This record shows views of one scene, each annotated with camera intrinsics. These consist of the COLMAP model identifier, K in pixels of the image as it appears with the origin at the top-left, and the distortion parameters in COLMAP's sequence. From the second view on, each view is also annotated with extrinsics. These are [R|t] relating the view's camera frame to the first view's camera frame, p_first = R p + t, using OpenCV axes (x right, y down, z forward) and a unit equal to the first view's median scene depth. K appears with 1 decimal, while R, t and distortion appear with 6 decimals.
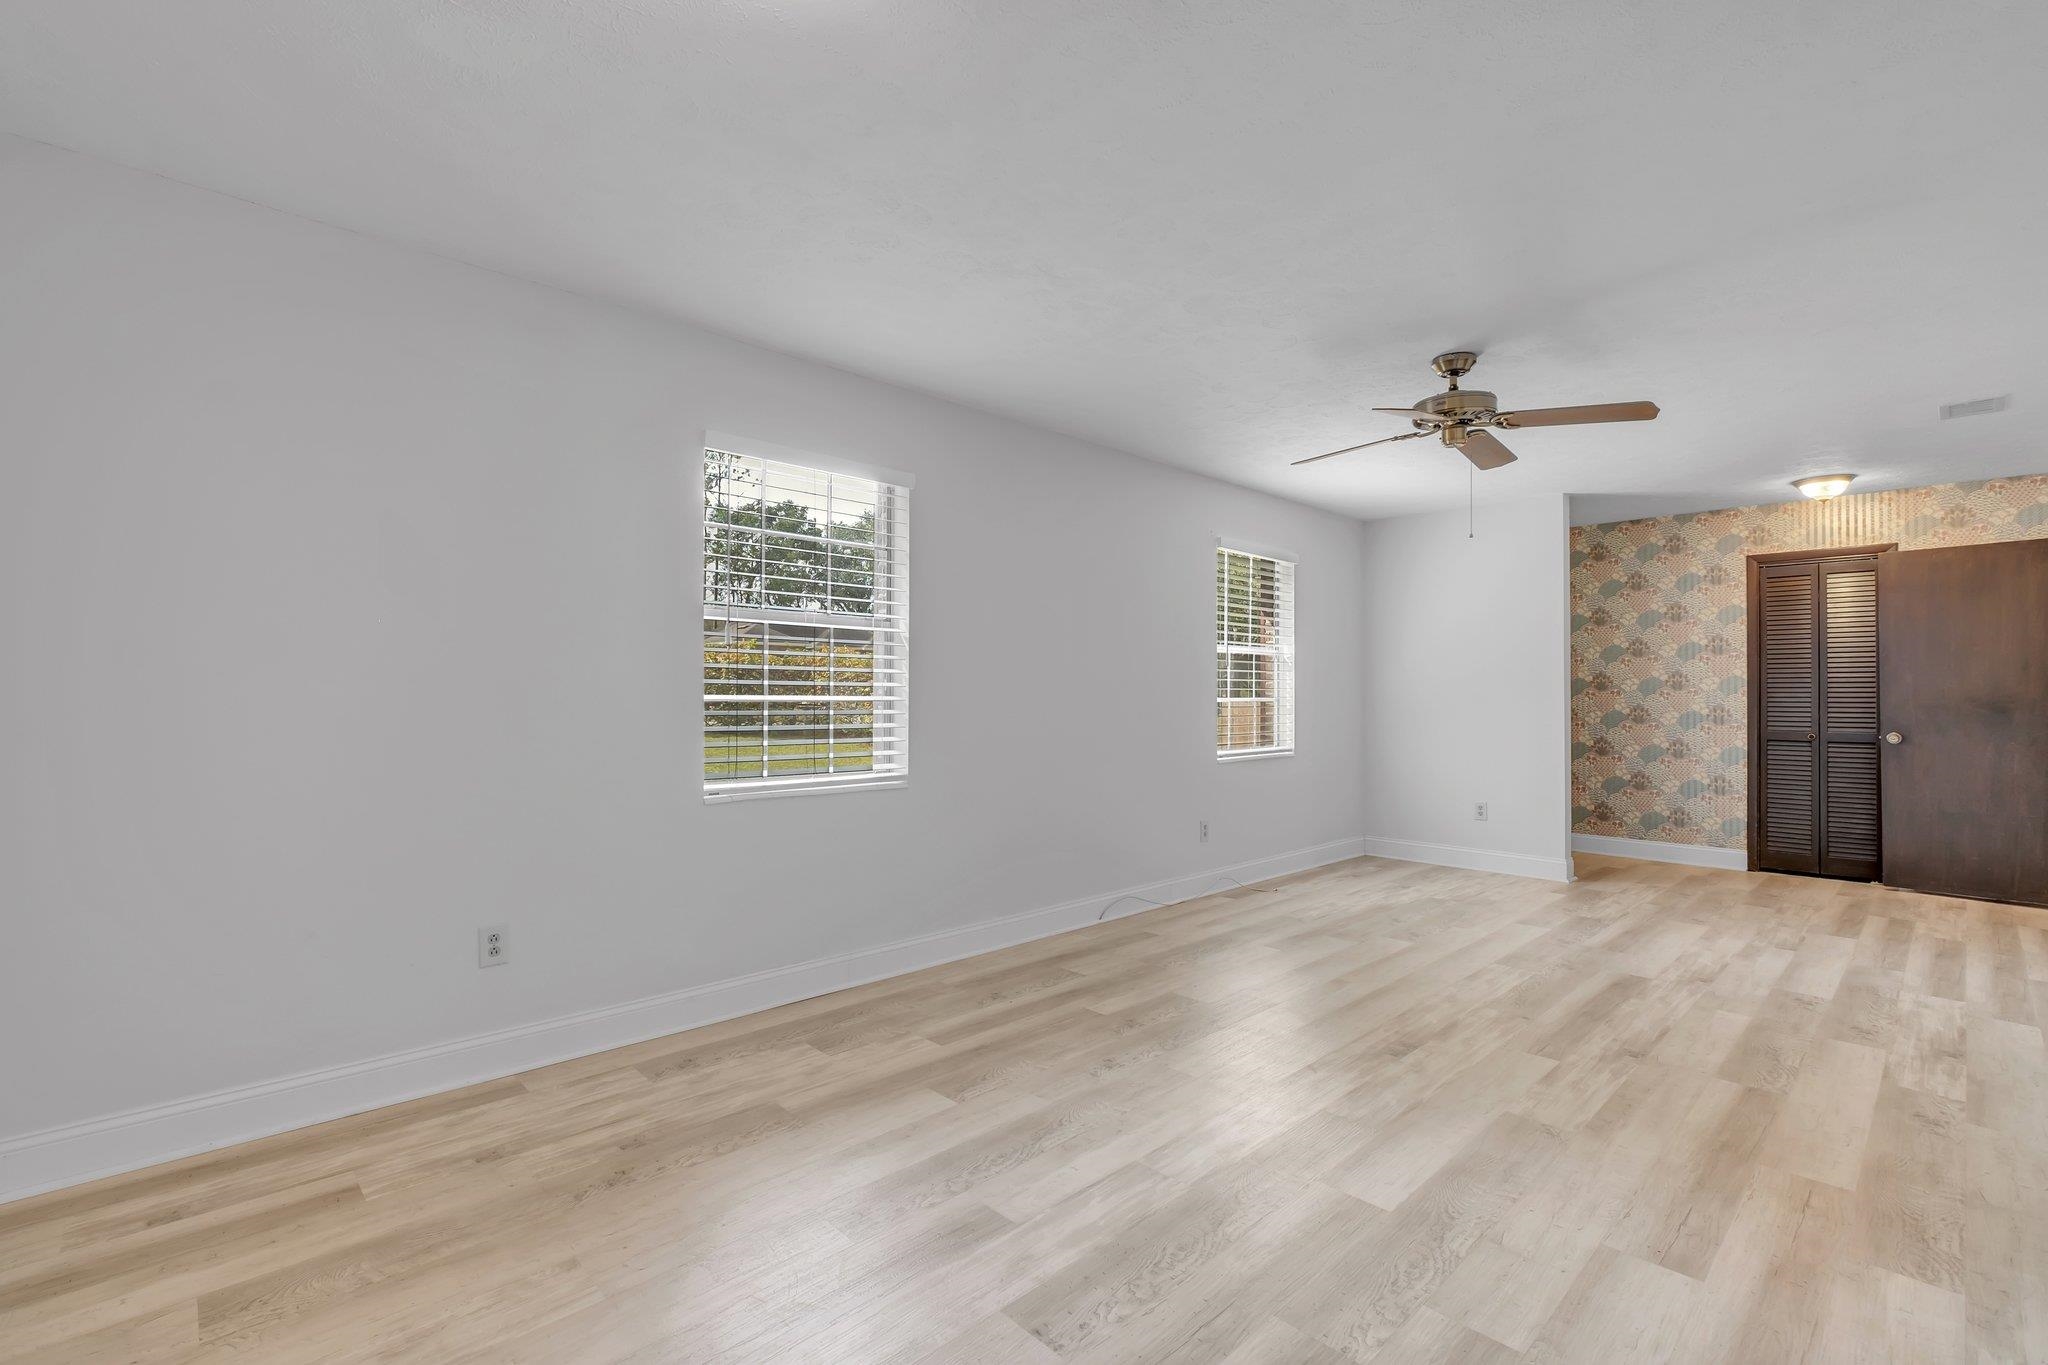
lens RADIAL K [[904.3, 0, 1031.0], [0, 904.3, 681.2], [0, 0, 1]] dist [-0.000169, 0.000798]
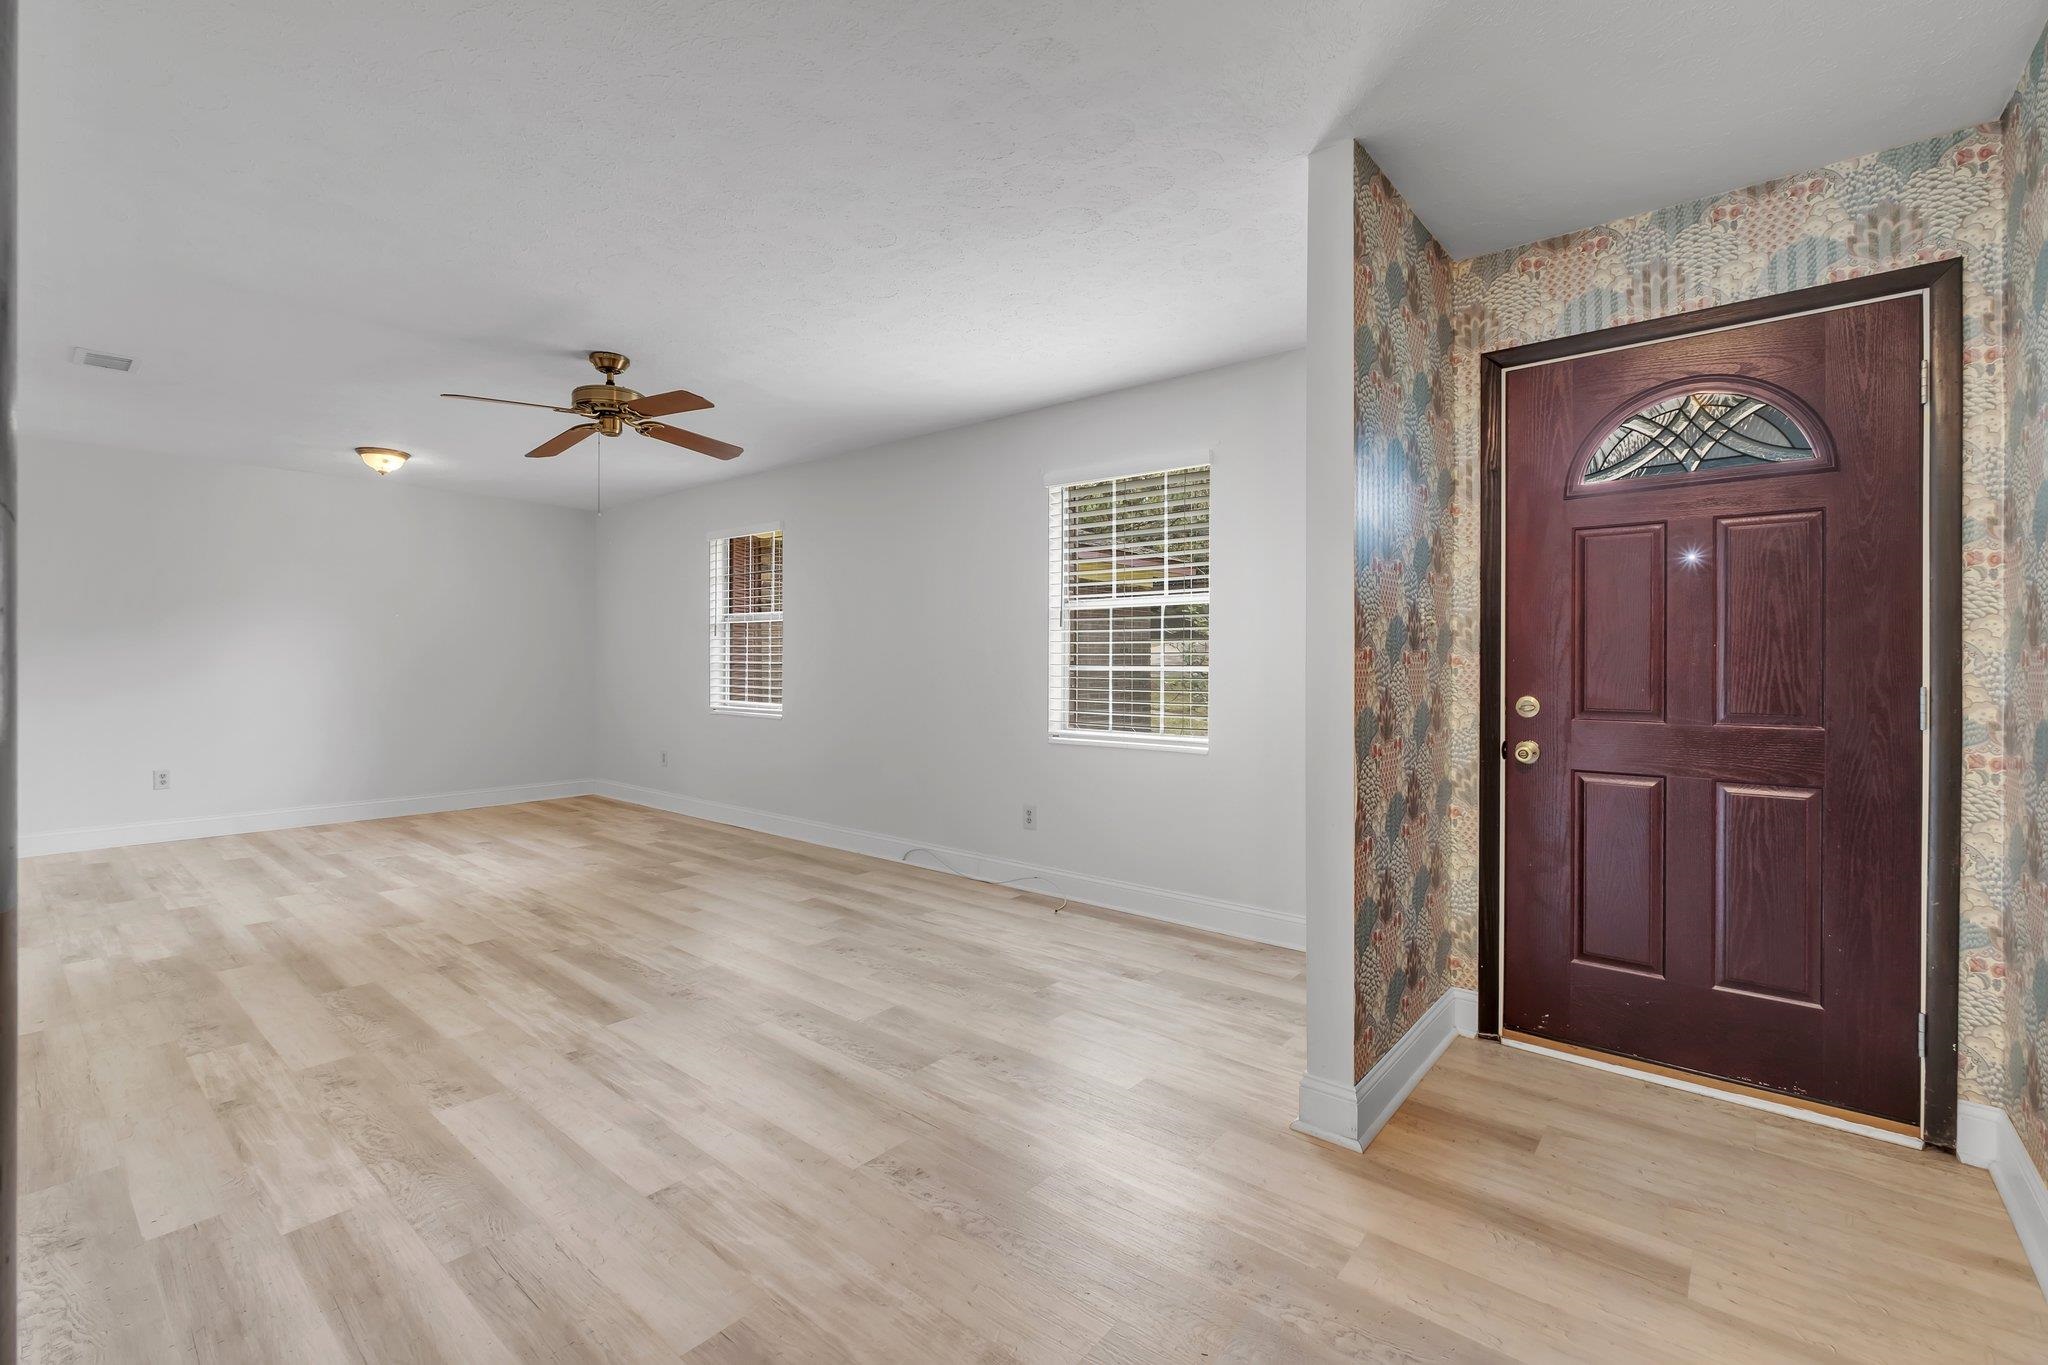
lens RADIAL K [[896.1, 0, 1032.1], [0, 896.1, 668.4], [0, 0, 1]] dist [0.001666, -0.001110]
pose [[0.101258, 0.000980, -0.994860, 1.666348], [0.009625, 0.999952, 0.001965, 0.031234], [0.994814, -0.009775, 0.101243, 1.446897]]
